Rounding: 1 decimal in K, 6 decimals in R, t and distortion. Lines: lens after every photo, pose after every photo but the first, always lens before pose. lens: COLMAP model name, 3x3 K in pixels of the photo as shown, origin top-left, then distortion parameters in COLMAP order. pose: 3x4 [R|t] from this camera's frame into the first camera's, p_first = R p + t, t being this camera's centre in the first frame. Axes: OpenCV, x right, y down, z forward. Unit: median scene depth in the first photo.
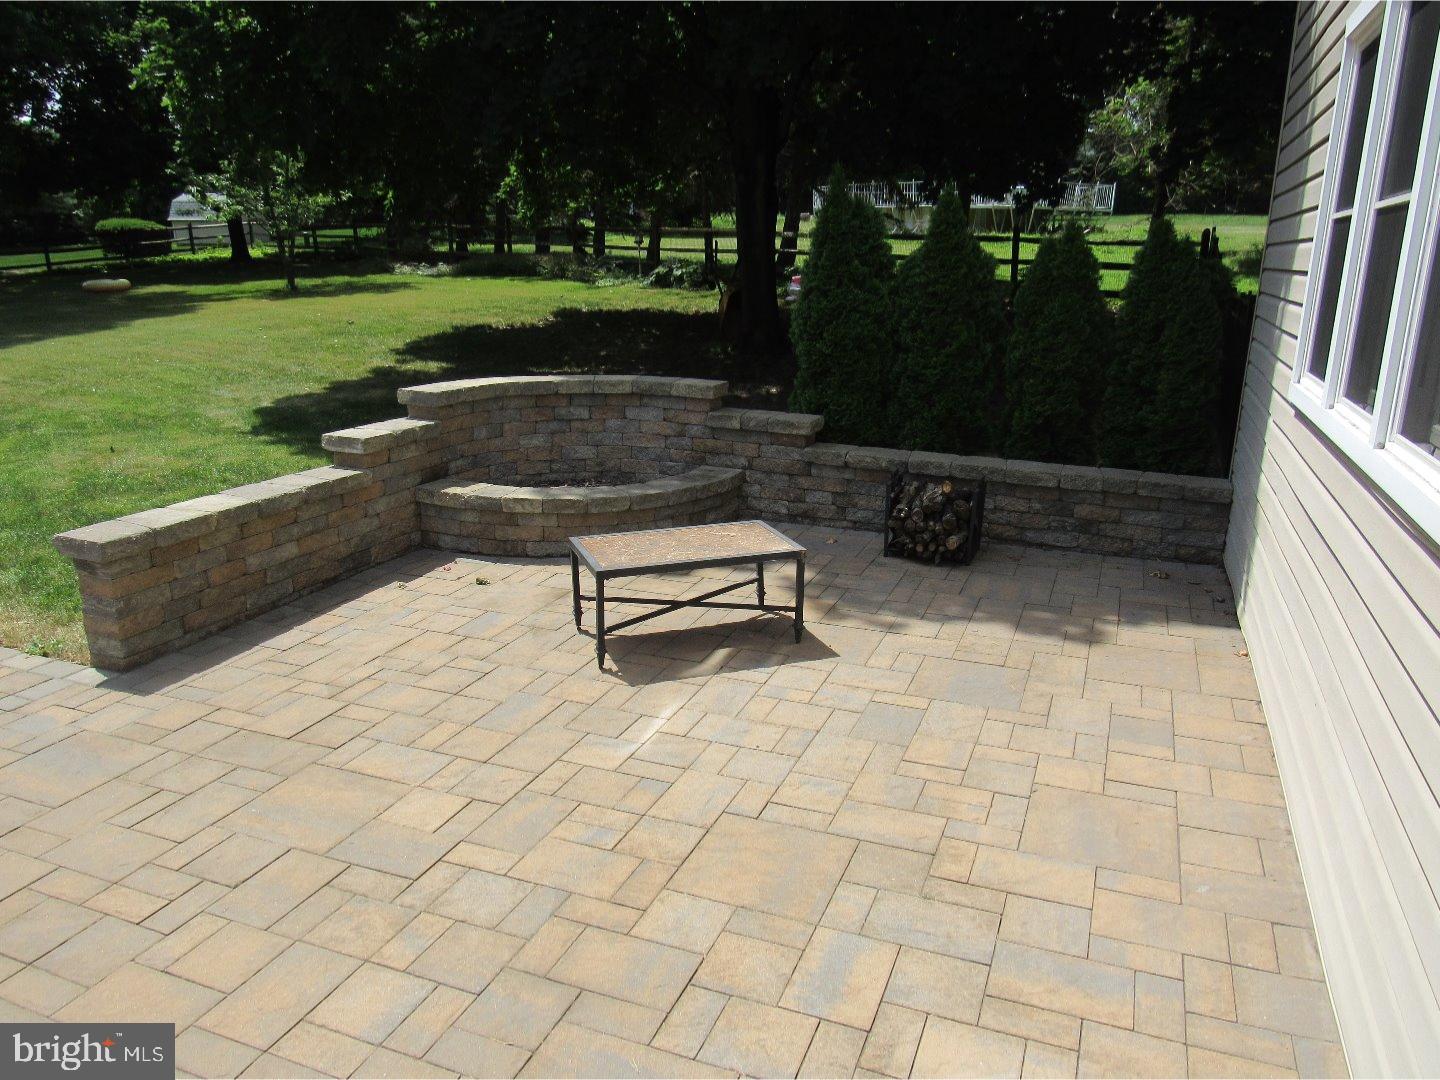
lens RADIAL K [[1033.6, 0, 721.8], [0, 1033.6, 548.8], [0, 0, 1]] dist [-0.047012, 0.035949]
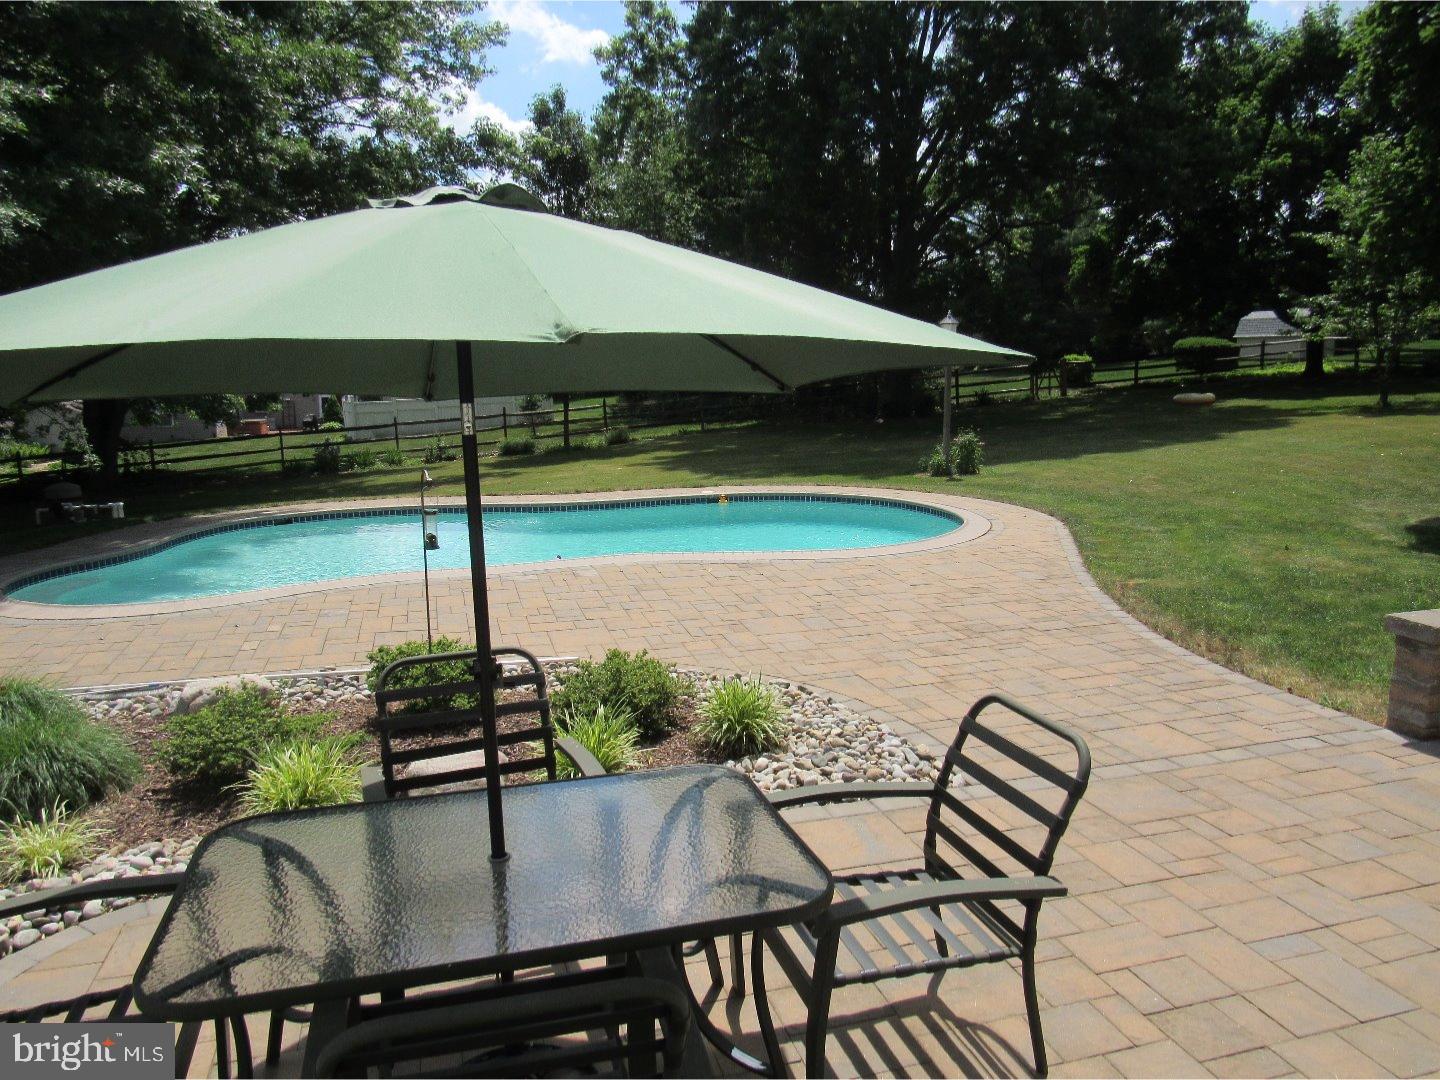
lens RADIAL K [[1037.7, 0, 720.0], [0, 1037.7, 540.0], [0, 0, 1]] dist [-0.018565, 0.000248]
pose [[0.618166, 0.115519, -0.777513, -0.039001], [-0.203256, 0.978992, -0.016147, 0.015743], [0.759314, 0.168016, 0.628659, -0.075753]]
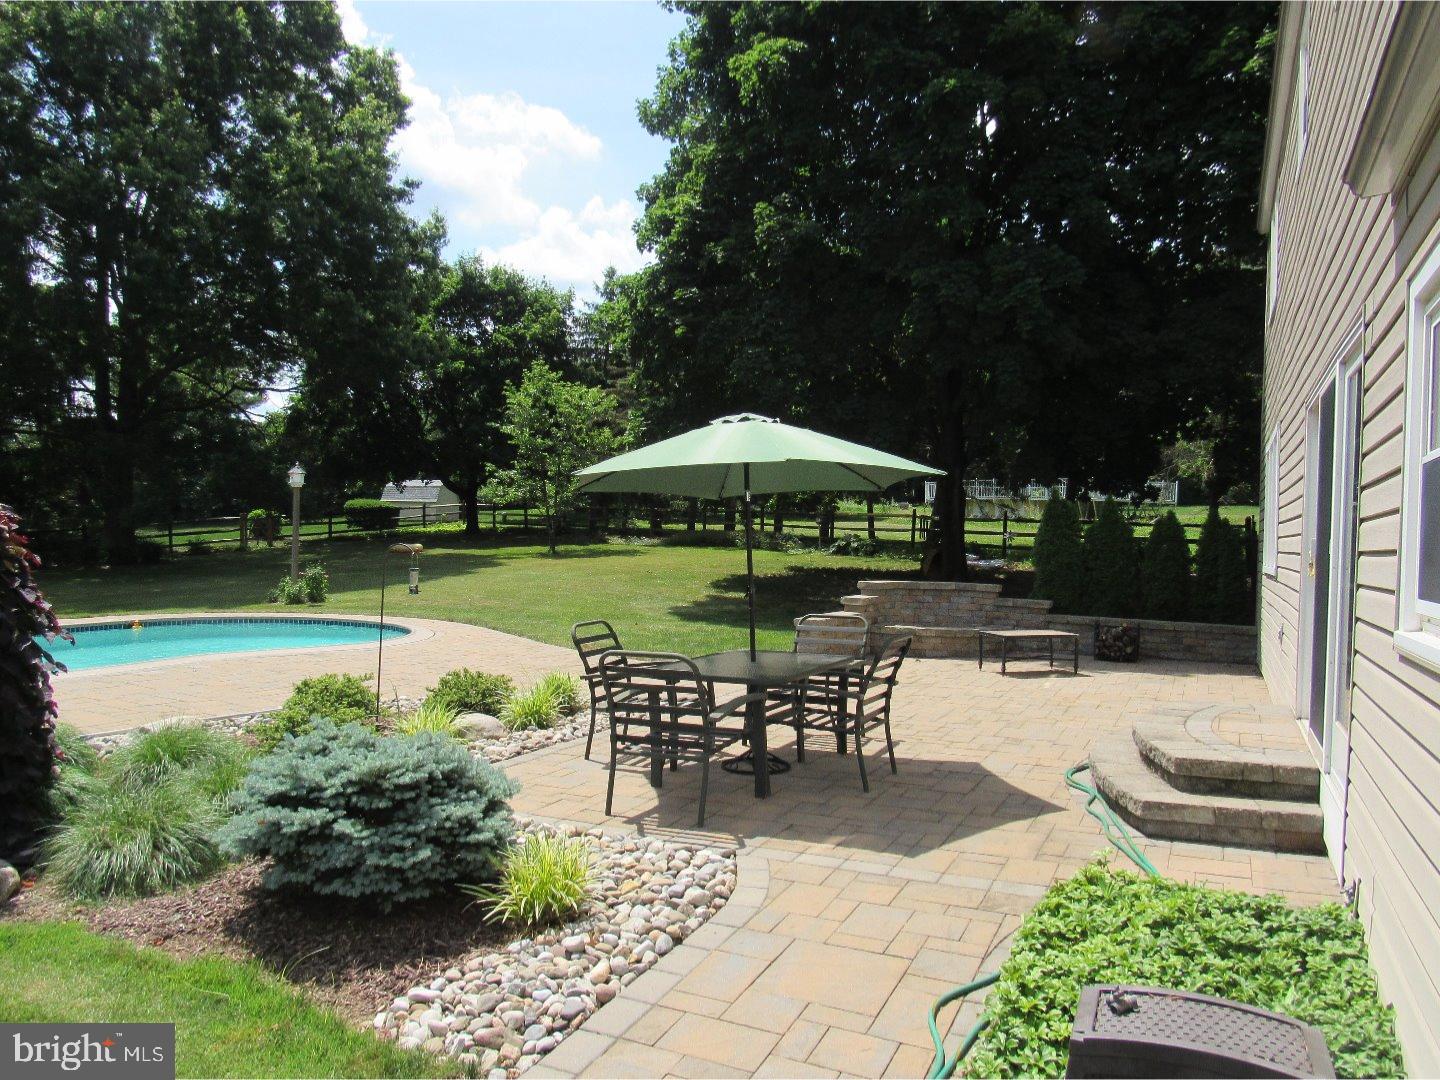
lens RADIAL K [[1033.6, 0, 721.8], [0, 1033.6, 548.8], [0, 0, 1]] dist [-0.047012, 0.035949]
pose [[0.998019, 0.013234, -0.061505, -0.127634], [-0.029111, 0.963808, -0.265002, 0.097904], [0.055772, 0.266267, 0.962284, -0.302980]]
